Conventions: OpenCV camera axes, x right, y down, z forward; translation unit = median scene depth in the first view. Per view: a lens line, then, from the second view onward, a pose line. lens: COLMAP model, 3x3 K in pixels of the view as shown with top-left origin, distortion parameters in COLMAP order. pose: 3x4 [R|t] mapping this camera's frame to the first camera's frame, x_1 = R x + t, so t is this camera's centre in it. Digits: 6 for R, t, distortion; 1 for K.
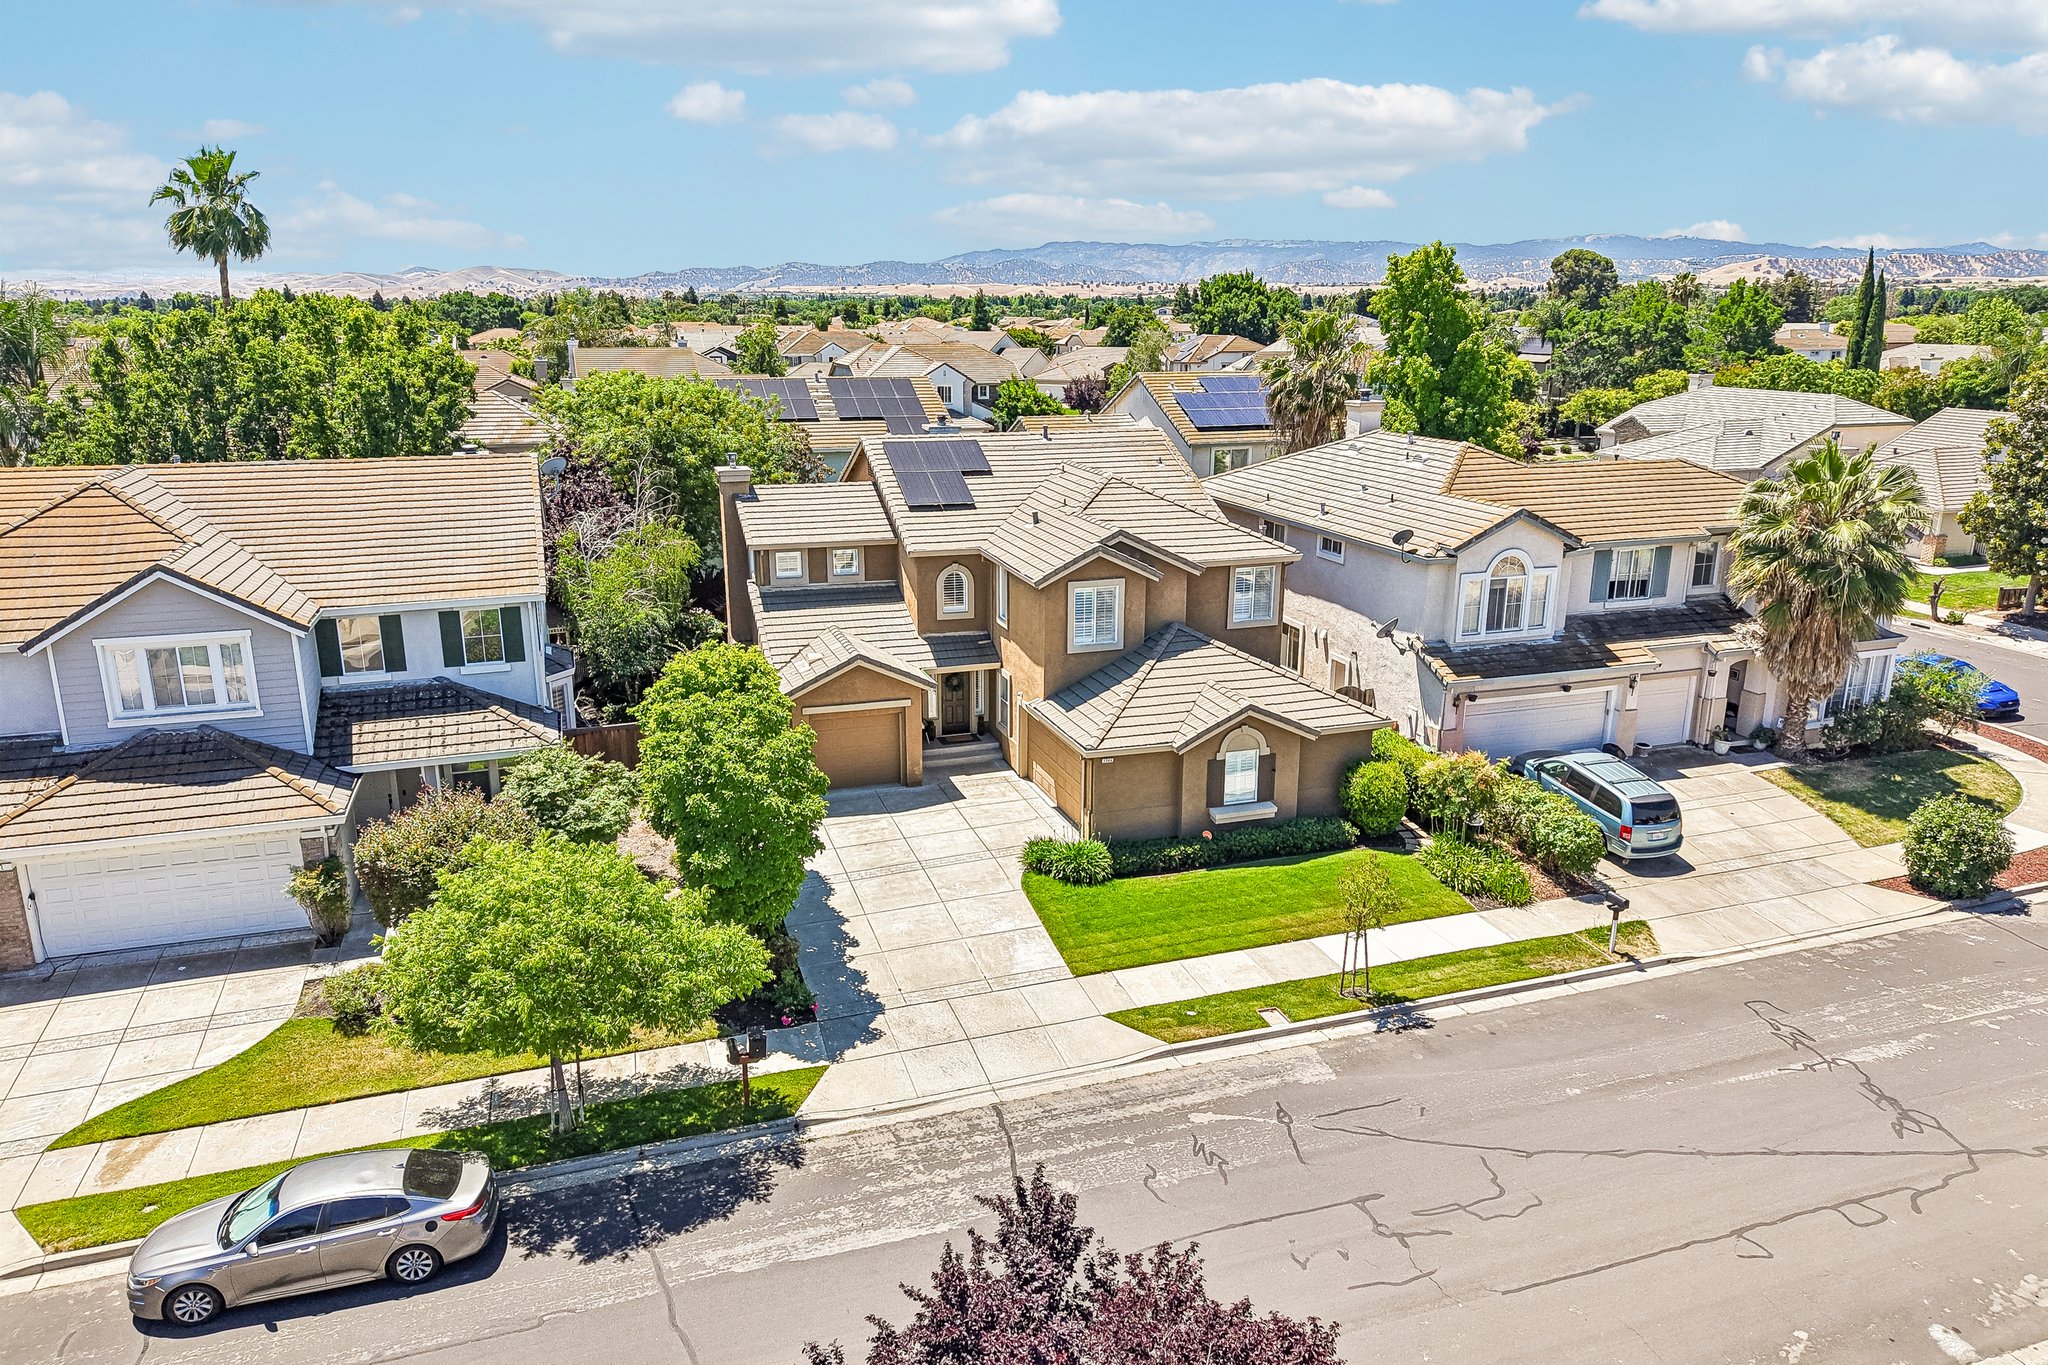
lens RADIAL K [[1369.6, 0, 1024.0], [0, 1369.6, 682.5], [0, 0, 1]] dist [0.022059, -0.021646]
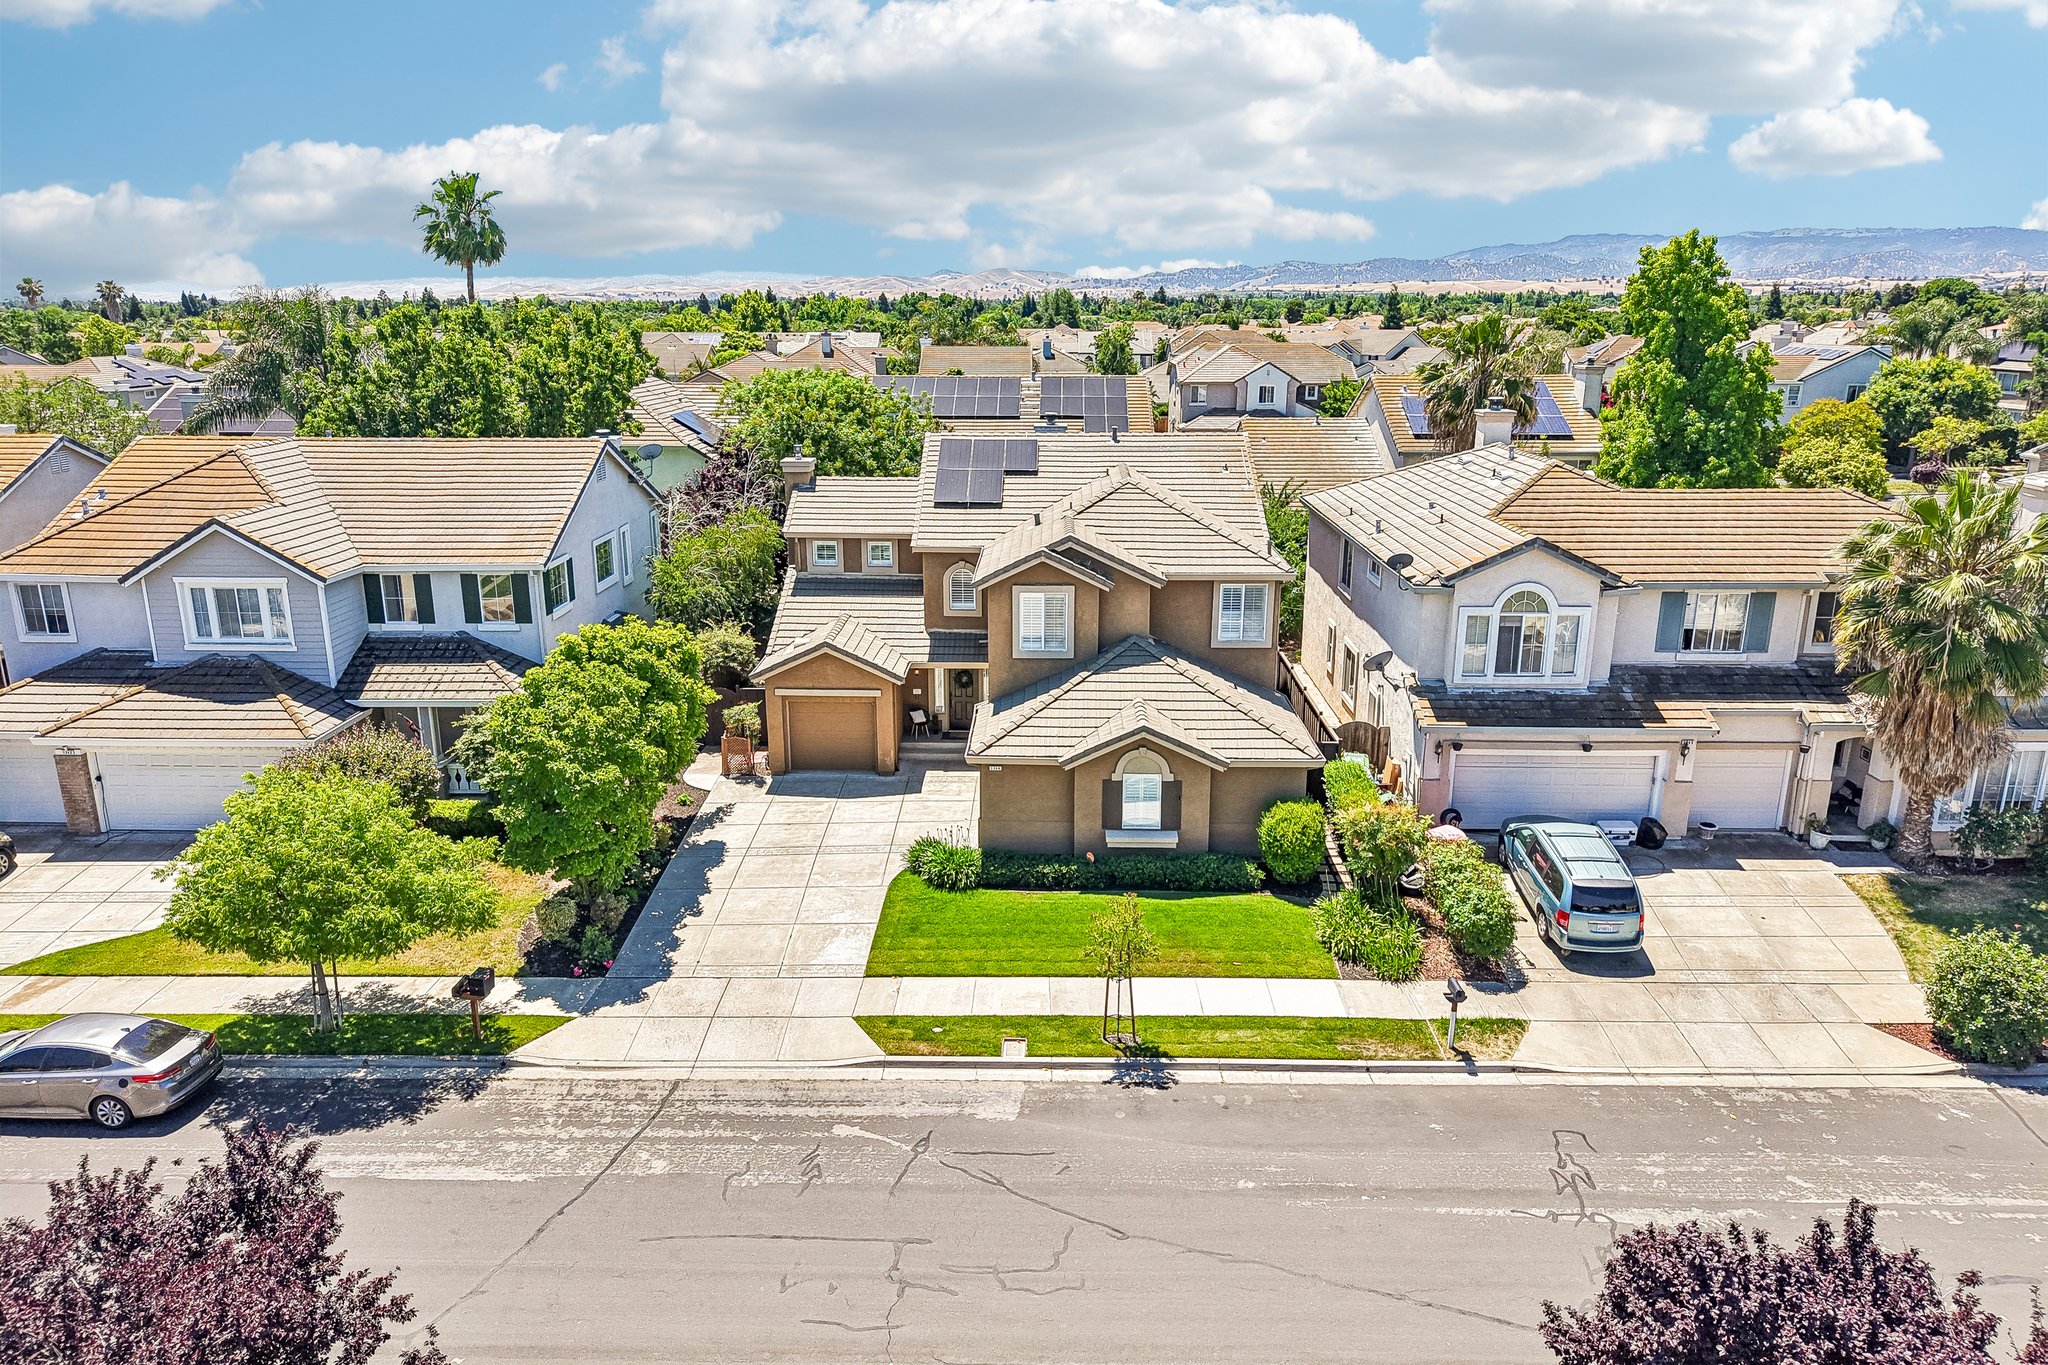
lens RADIAL K [[1369.6, 0, 1024.0], [0, 1369.6, 682.5], [0, 0, 1]] dist [0.022059, -0.021646]
pose [[0.941110, 0.089366, -0.326075, 0.382670], [-0.089093, 0.995898, 0.015805, -0.020973], [0.326150, 0.014177, 0.945212, 0.075232]]
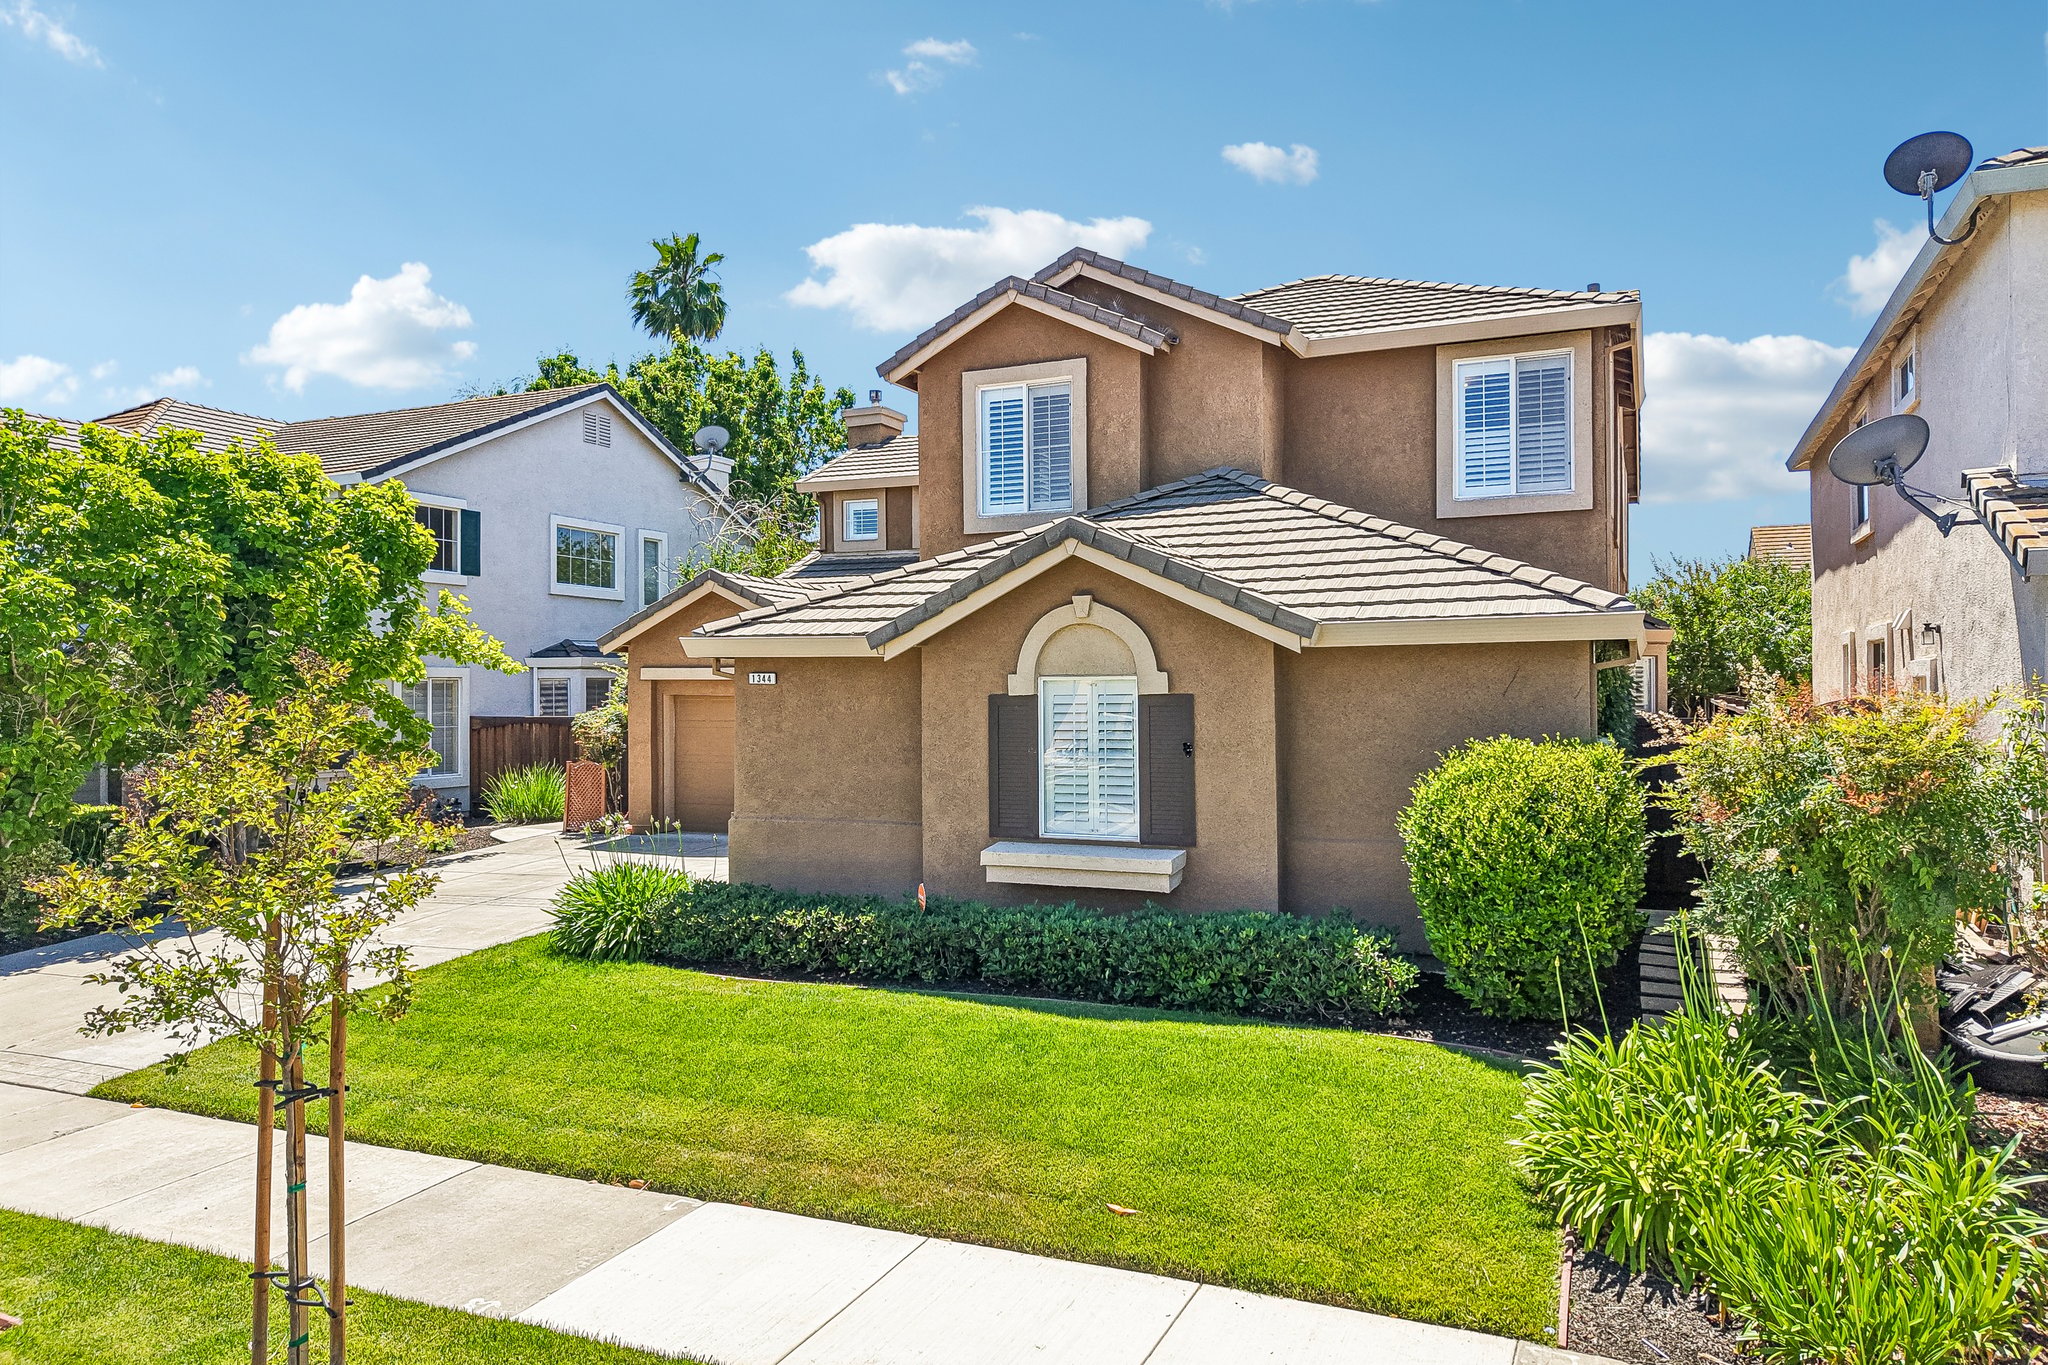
lens RADIAL K [[1369.6, 0, 1024.0], [0, 1369.6, 682.5], [0, 0, 1]] dist [0.022059, -0.021646]
pose [[0.729877, -0.010777, -0.683494, 0.376500], [-0.173873, 0.964063, -0.200873, 0.121068], [0.661096, 0.265454, 0.701774, 0.746564]]
